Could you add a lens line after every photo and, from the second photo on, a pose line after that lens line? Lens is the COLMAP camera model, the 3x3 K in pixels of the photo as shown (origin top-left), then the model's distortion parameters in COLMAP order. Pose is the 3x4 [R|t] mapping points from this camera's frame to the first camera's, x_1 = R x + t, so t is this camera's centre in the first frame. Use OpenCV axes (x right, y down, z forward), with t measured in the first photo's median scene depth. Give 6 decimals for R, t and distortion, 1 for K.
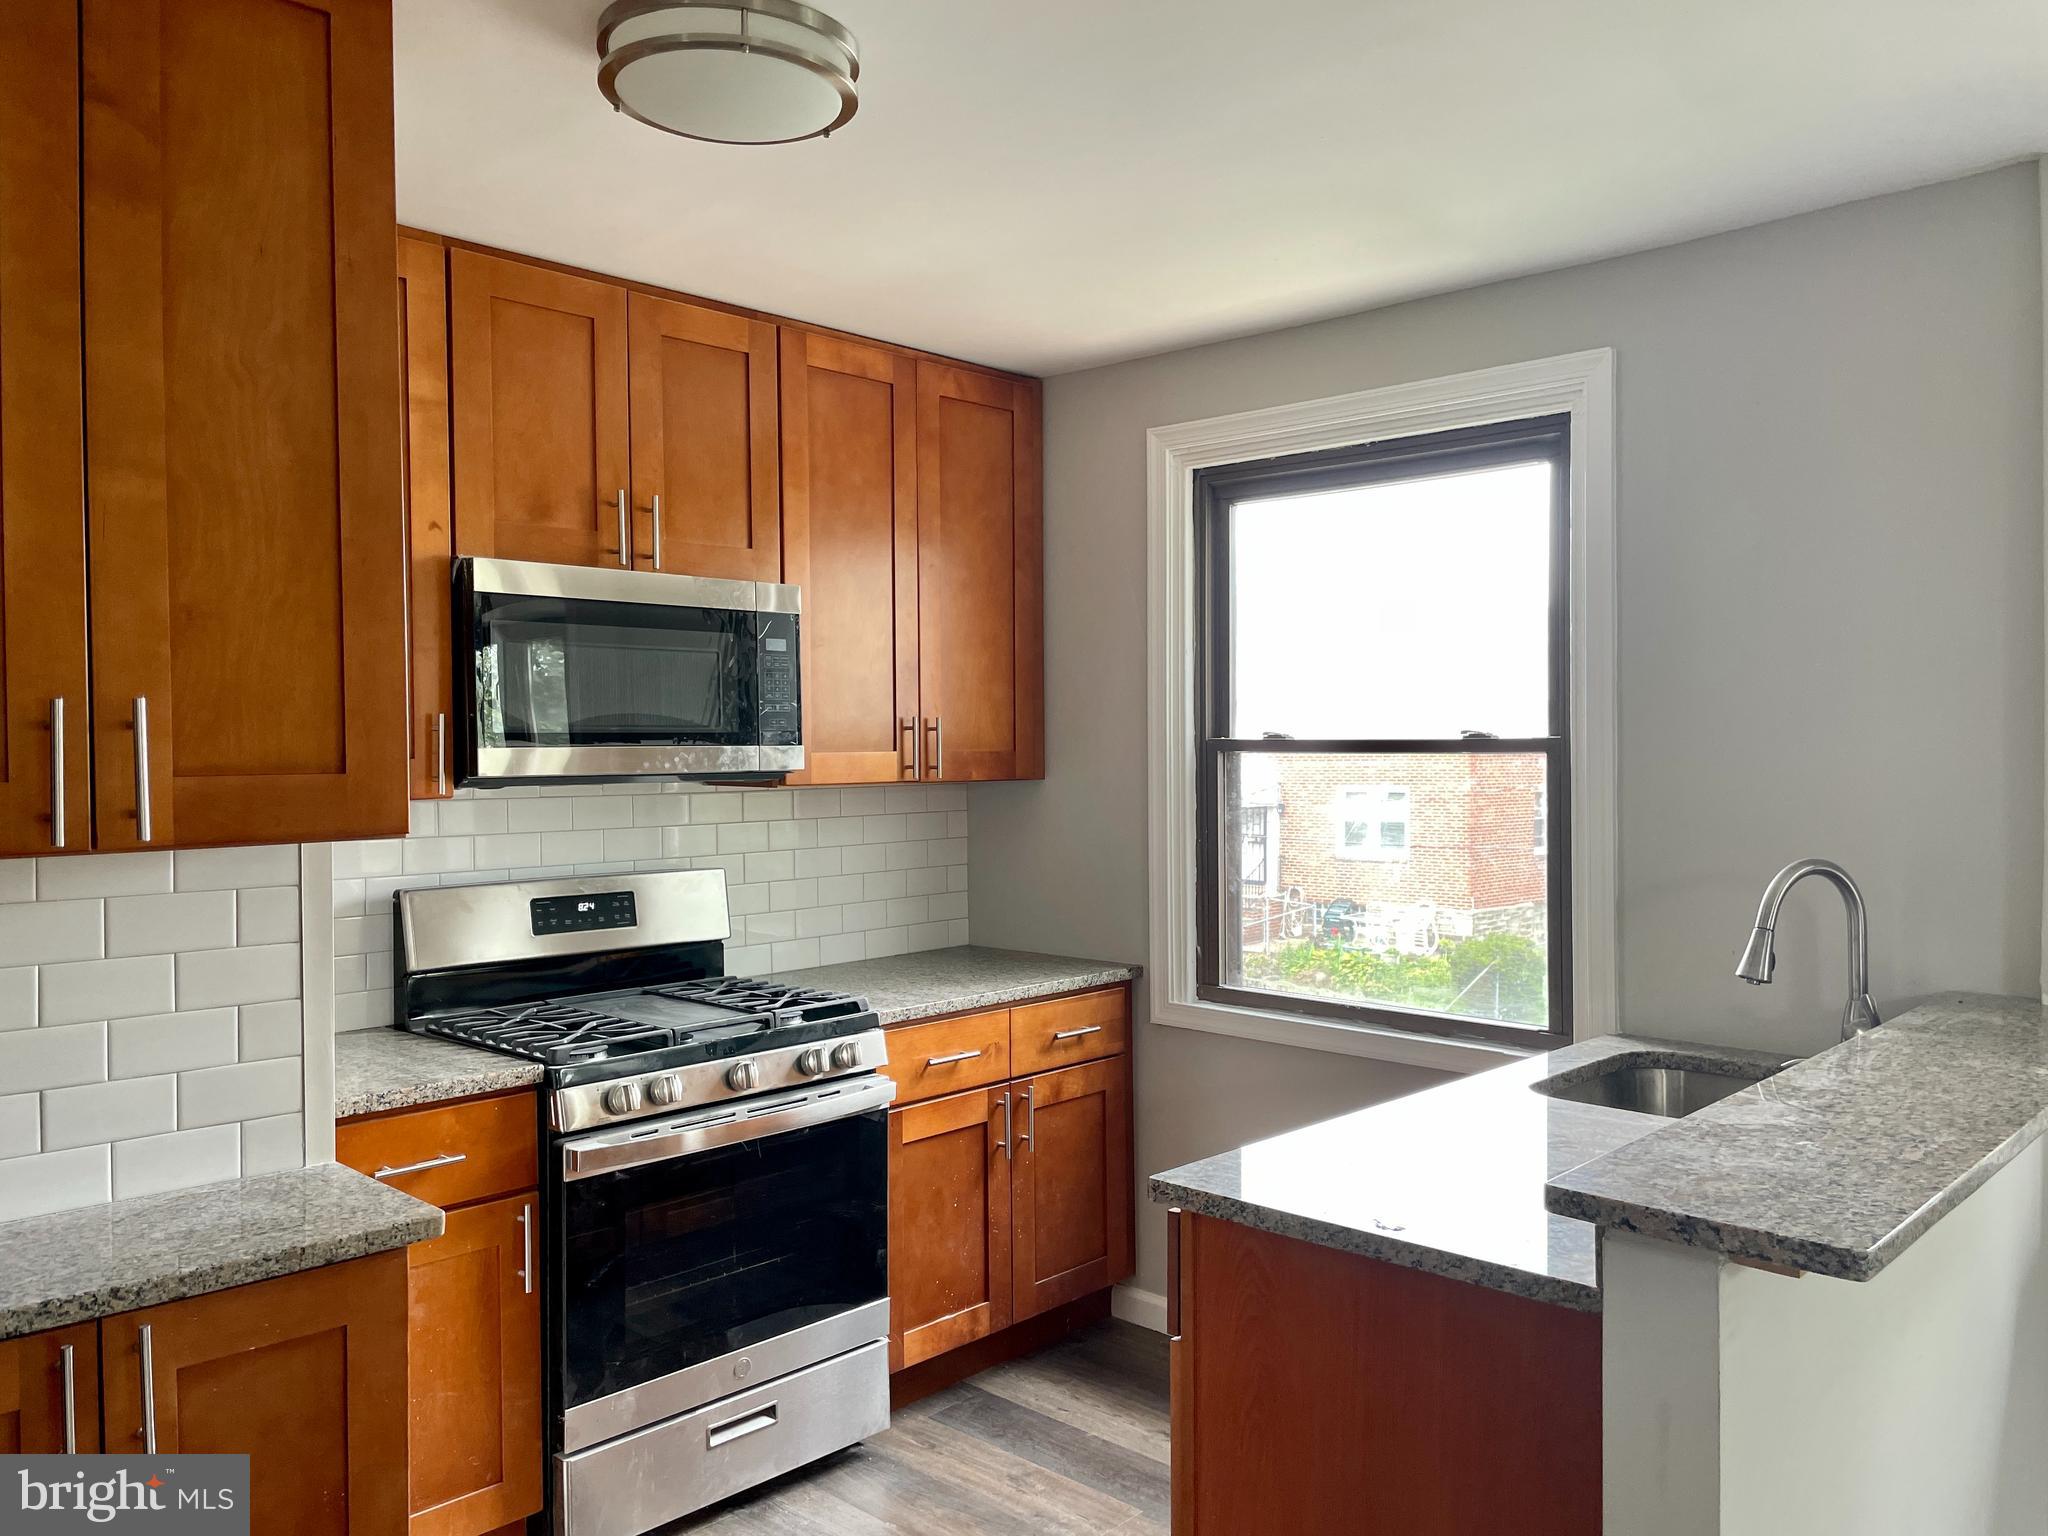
lens RADIAL K [[1555.9, 0, 1027.7], [0, 1555.9, 784.2], [0, 0, 1]] dist [0.083954, -0.115126]
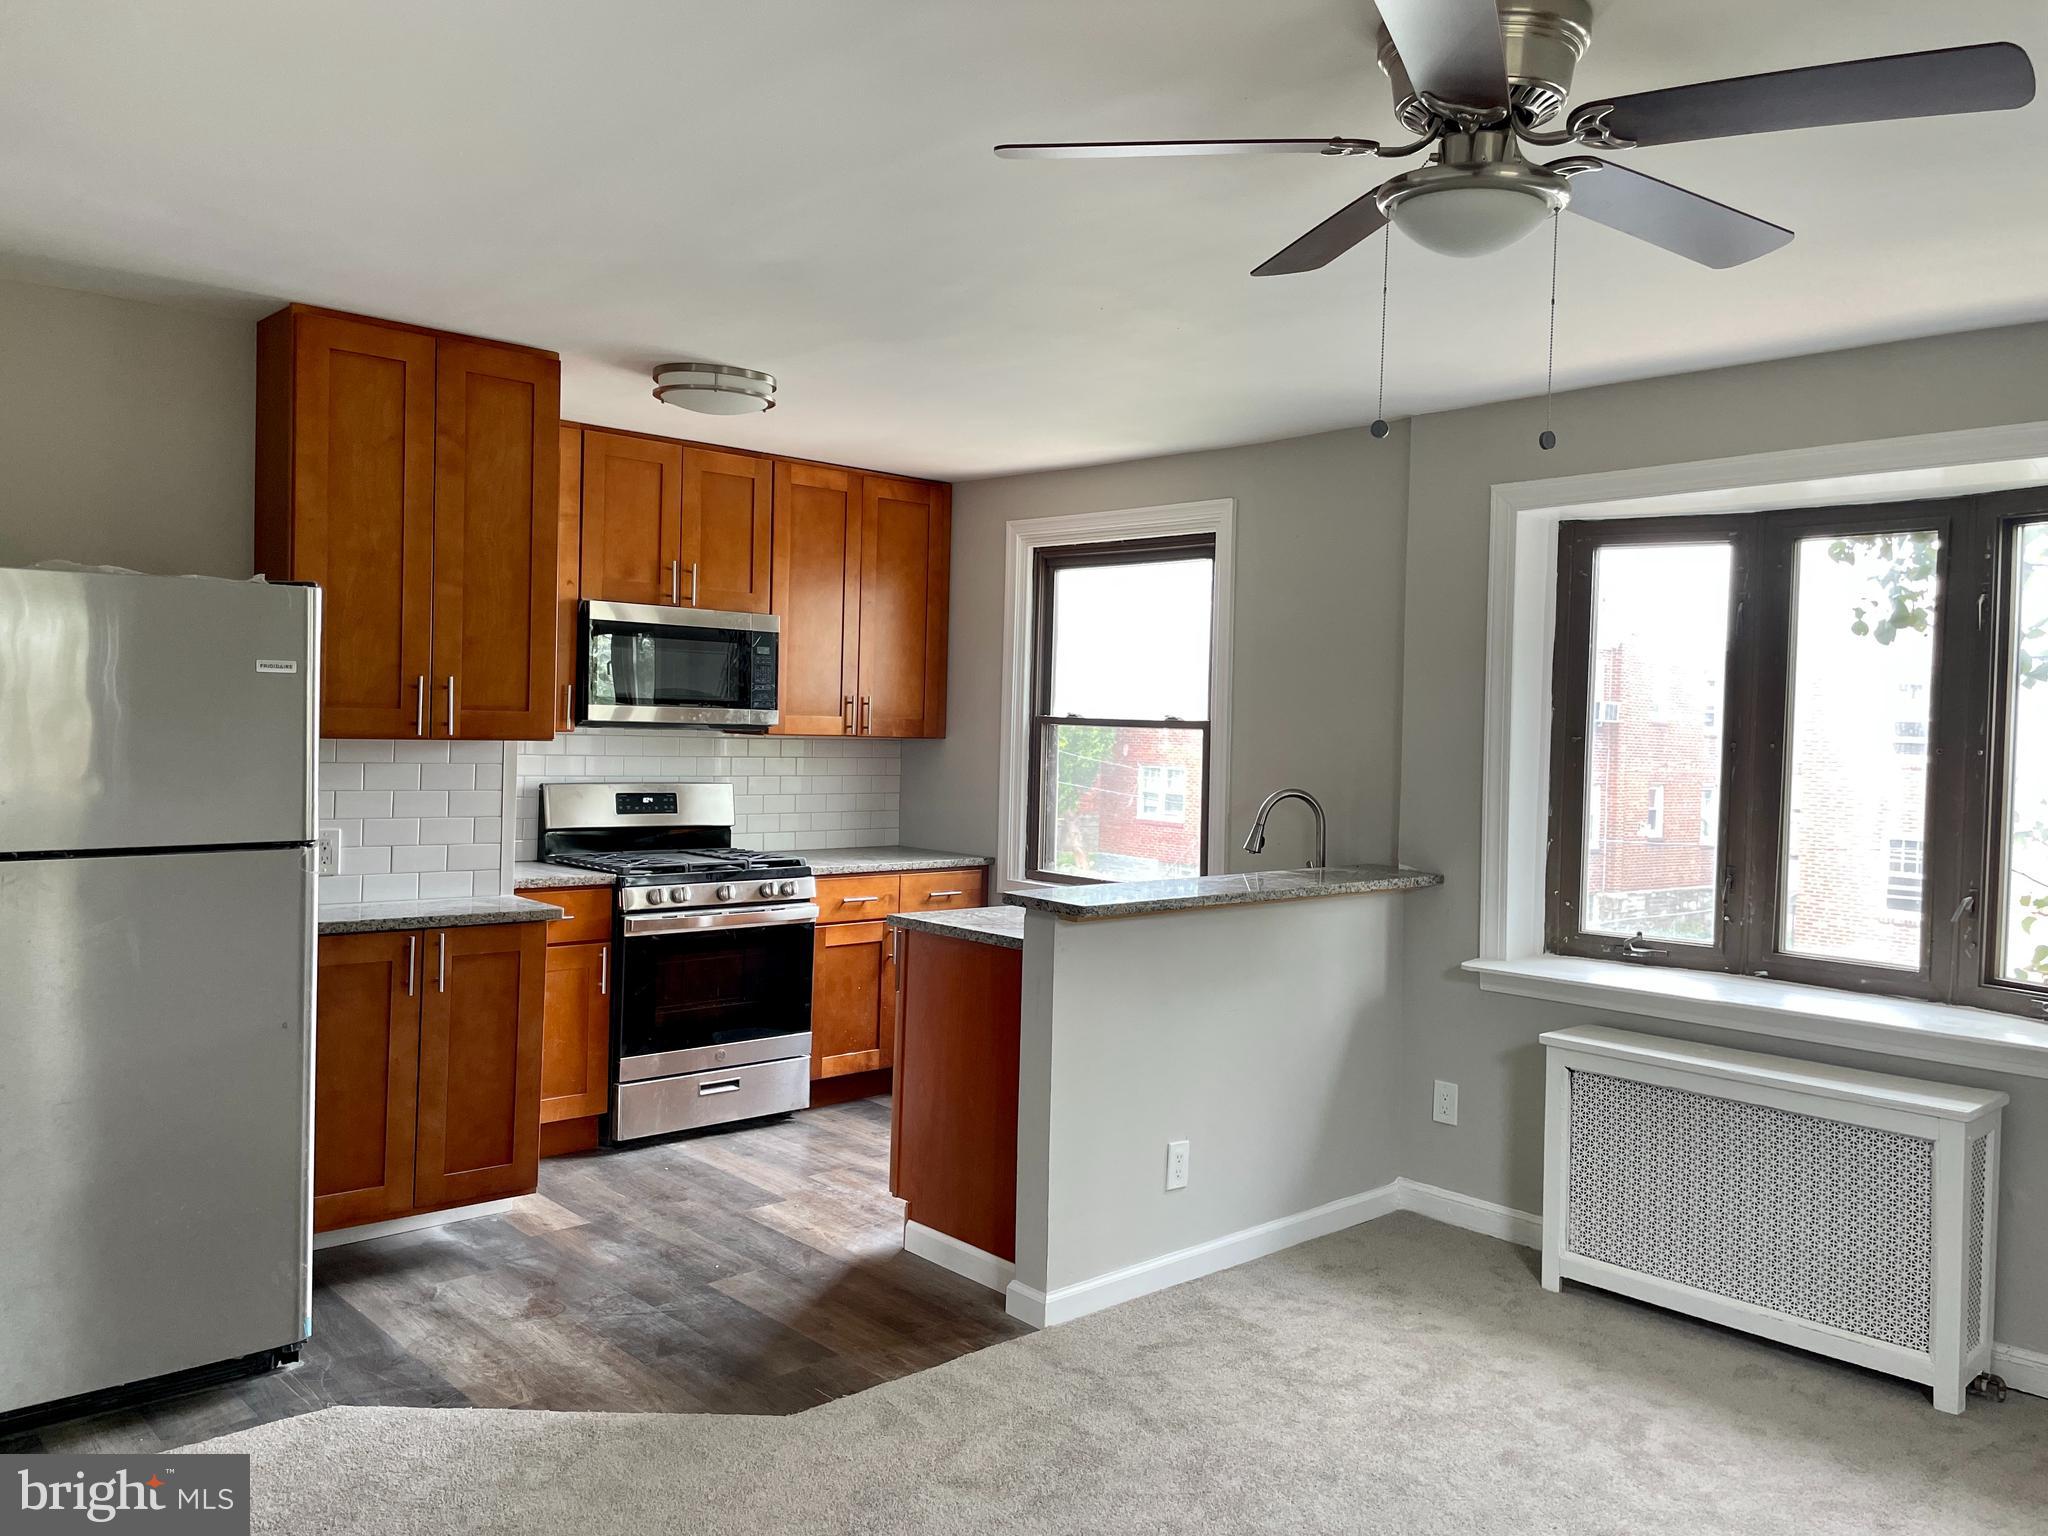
lens RADIAL K [[1571.8, 0, 1031.5], [0, 1571.8, 763.2], [0, 0, 1]] dist [0.108713, -0.130402]
pose [[0.996831, 0.037523, -0.070139, 0.261835], [-0.037647, 0.999291, -0.000447, 0.023715], [0.070072, 0.003086, 0.997537, -0.711593]]
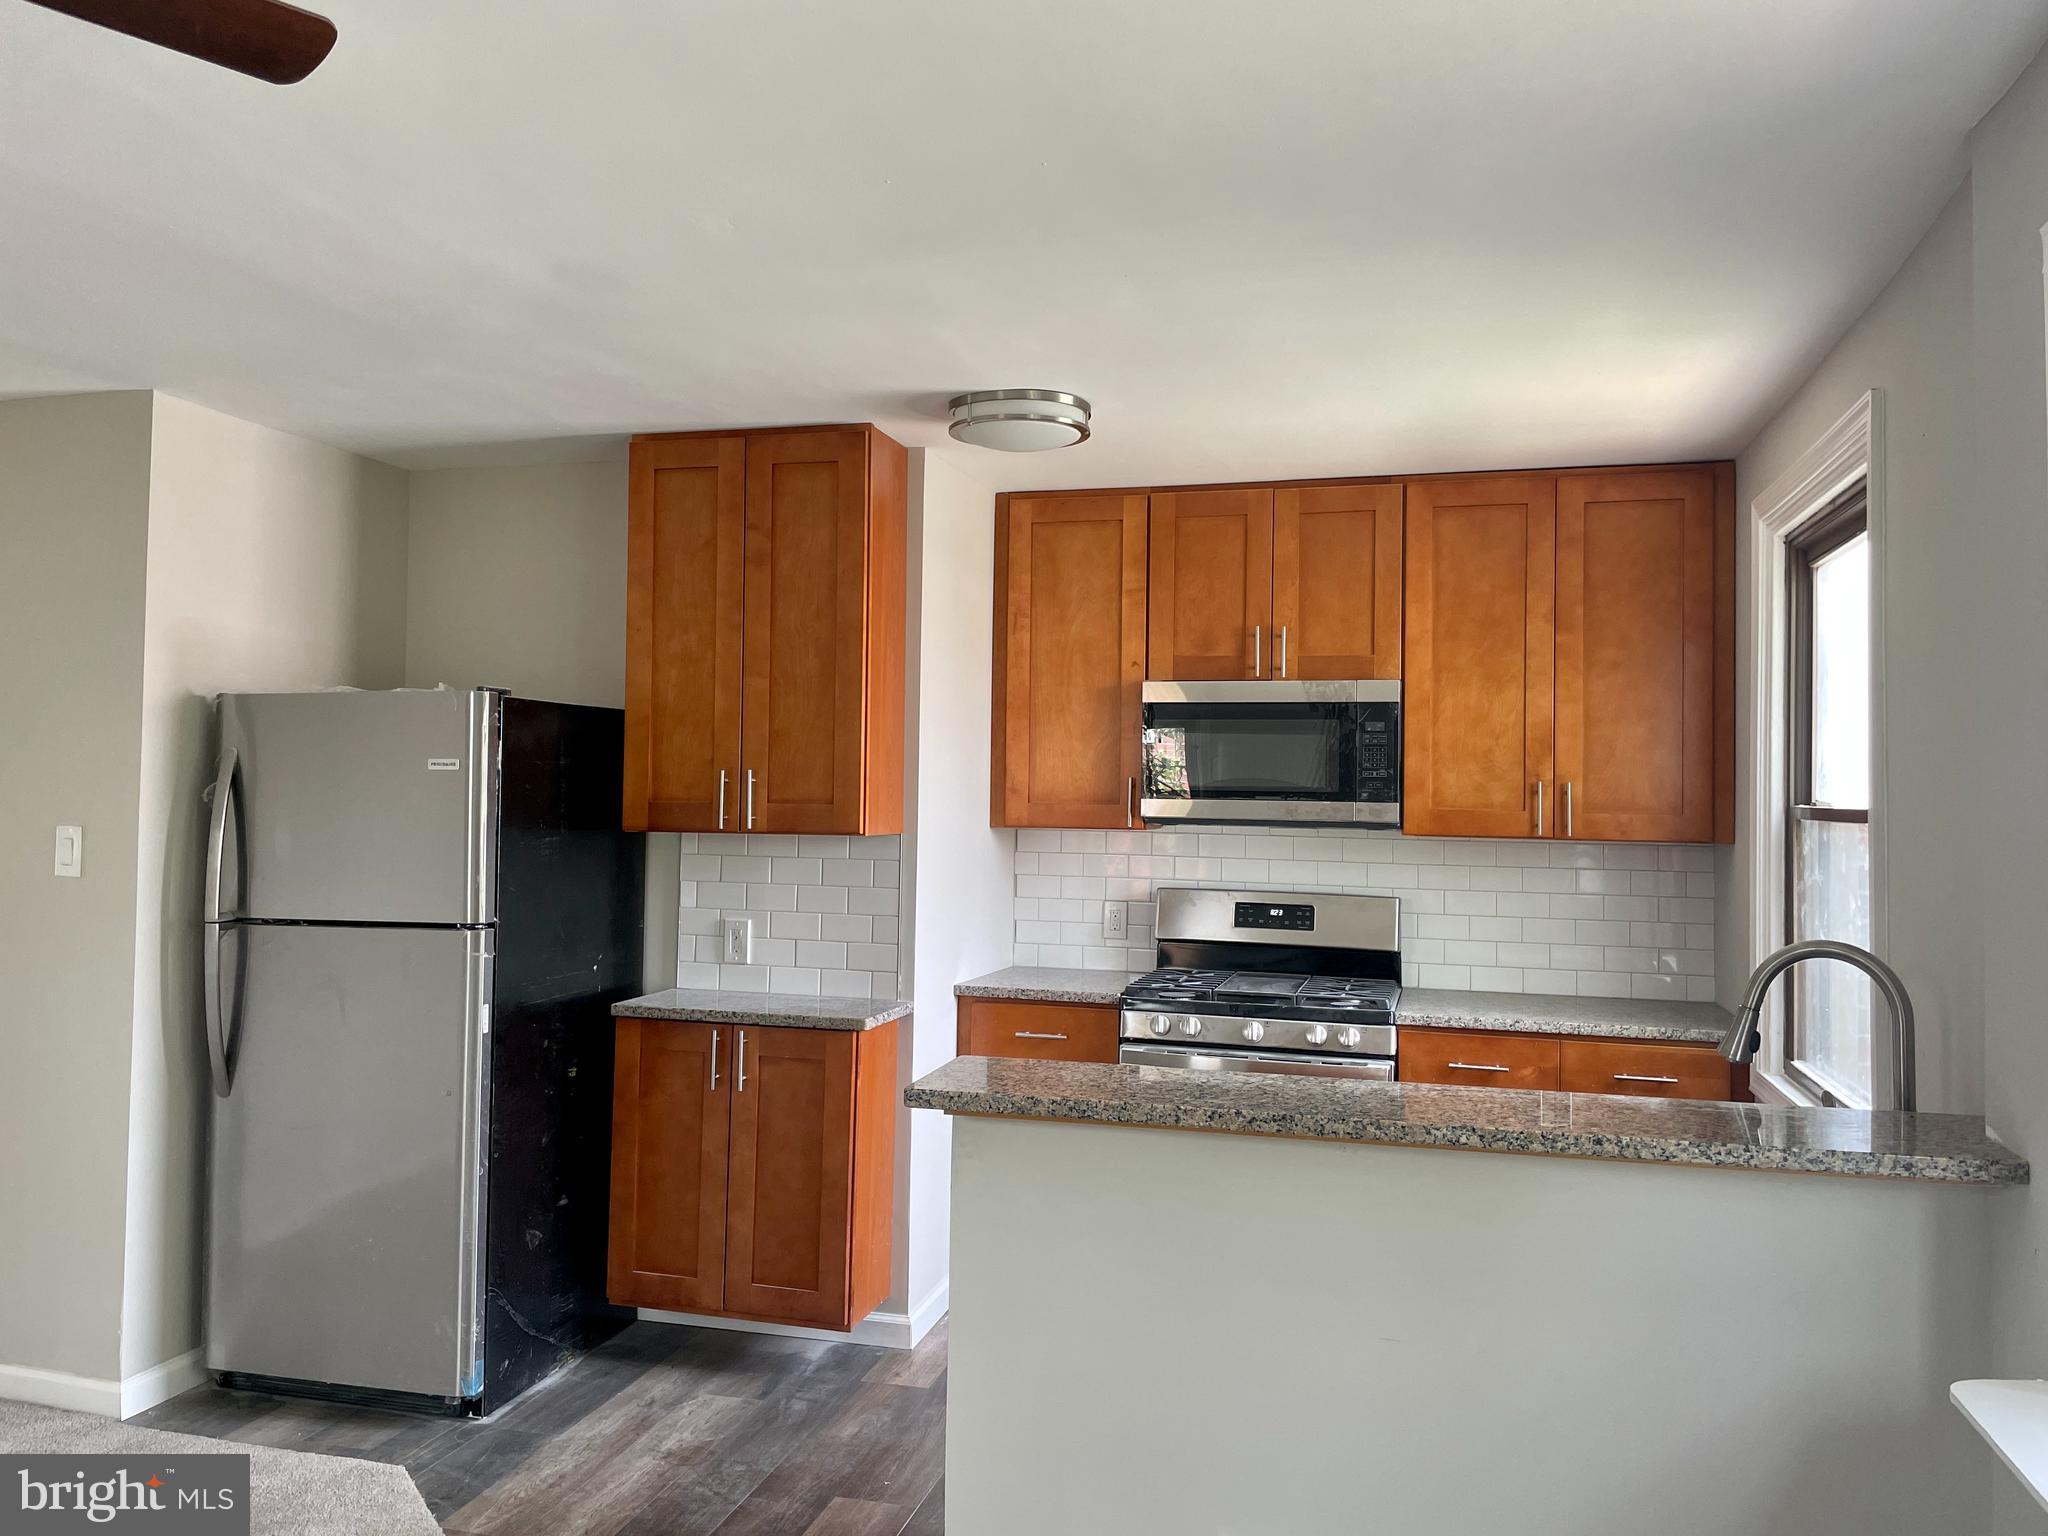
lens RADIAL K [[1571.8, 0, 1031.5], [0, 1571.8, 763.2], [0, 0, 1]] dist [0.108713, -0.130402]
pose [[0.468506, -0.003420, -0.883454, 0.909233], [-0.044012, 0.998660, -0.027206, -0.009240], [0.882363, 0.051629, 0.467728, 0.123066]]
